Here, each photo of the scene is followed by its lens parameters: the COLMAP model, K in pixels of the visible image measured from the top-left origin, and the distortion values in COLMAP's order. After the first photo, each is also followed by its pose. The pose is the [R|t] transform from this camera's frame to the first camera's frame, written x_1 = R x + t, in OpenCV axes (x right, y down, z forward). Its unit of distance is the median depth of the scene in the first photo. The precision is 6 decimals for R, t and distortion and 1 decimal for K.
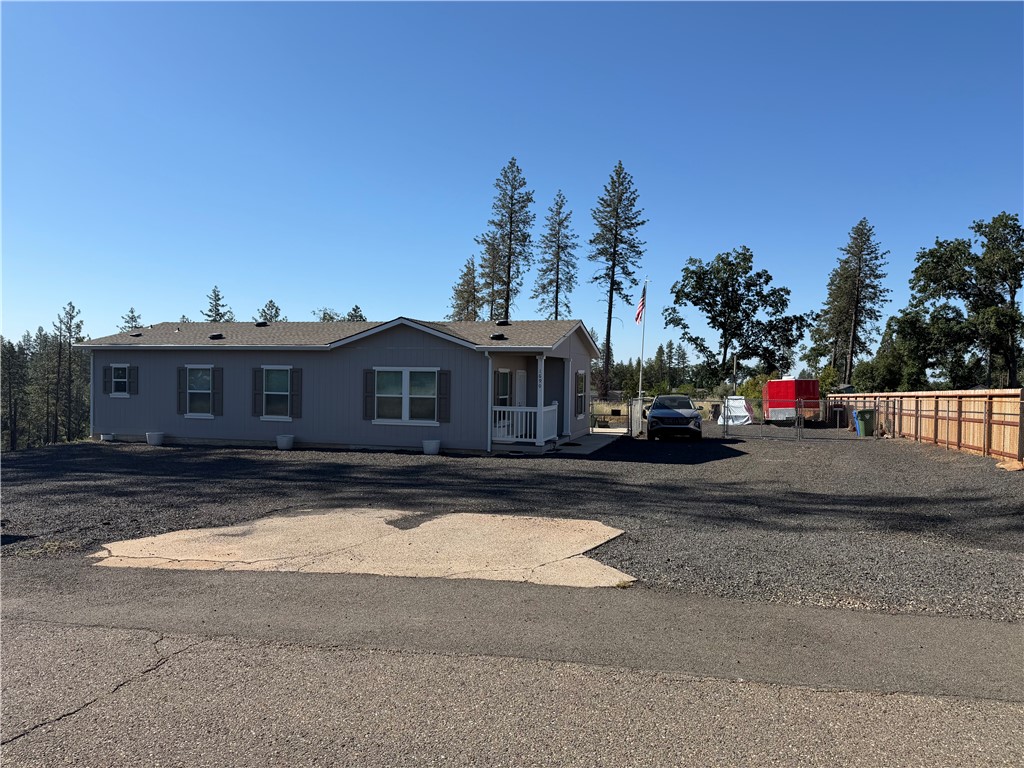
lens RADIAL K [[717.9, 0, 519.3], [0, 717.9, 384.8], [0, 0, 1]] dist [0.051474, -0.064250]
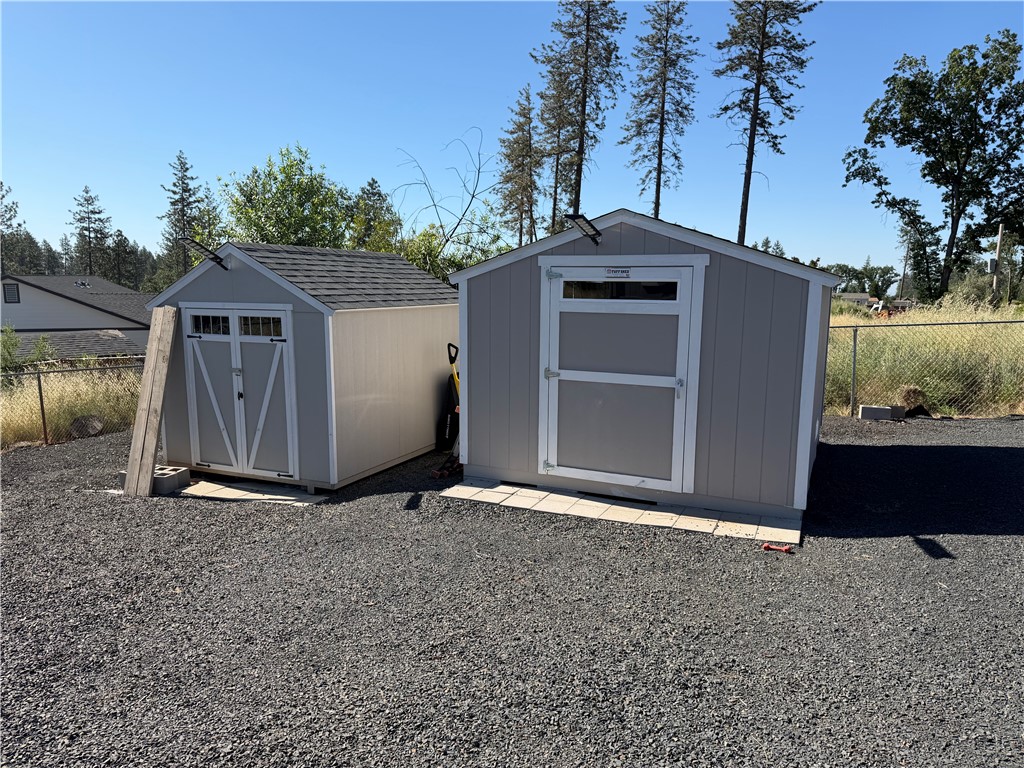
lens RADIAL K [[717.9, 0, 517.4], [0, 717.9, 388.2], [0, 0, 1]] dist [0.051474, -0.064250]
pose [[0.995460, 0.010889, -0.094552, -0.010091], [0.001328, 0.991748, 0.128195, 0.010077], [0.095168, -0.127738, 0.987232, 0.338795]]
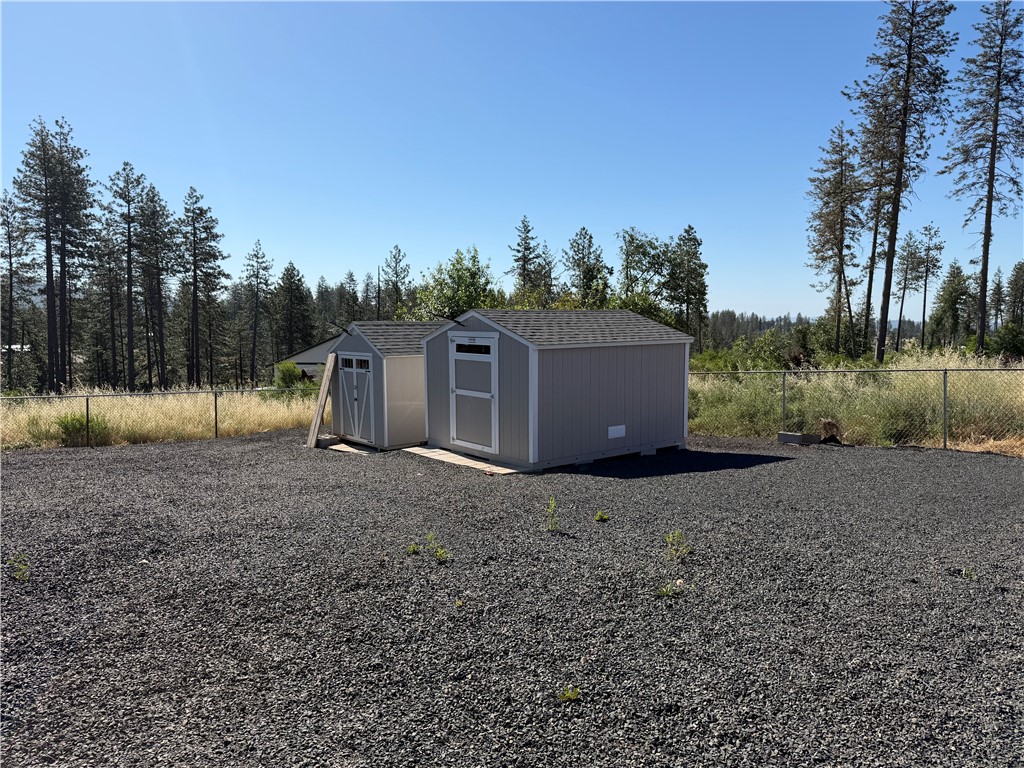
lens RADIAL K [[717.9, 0, 514.2], [0, 717.9, 386.0], [0, 0, 1]] dist [0.051474, -0.064250]
pose [[0.843271, 0.035632, -0.536306, 0.046765], [0.002650, 0.997512, 0.070443, 0.008009], [0.537482, -0.060824, 0.841079, 0.311233]]
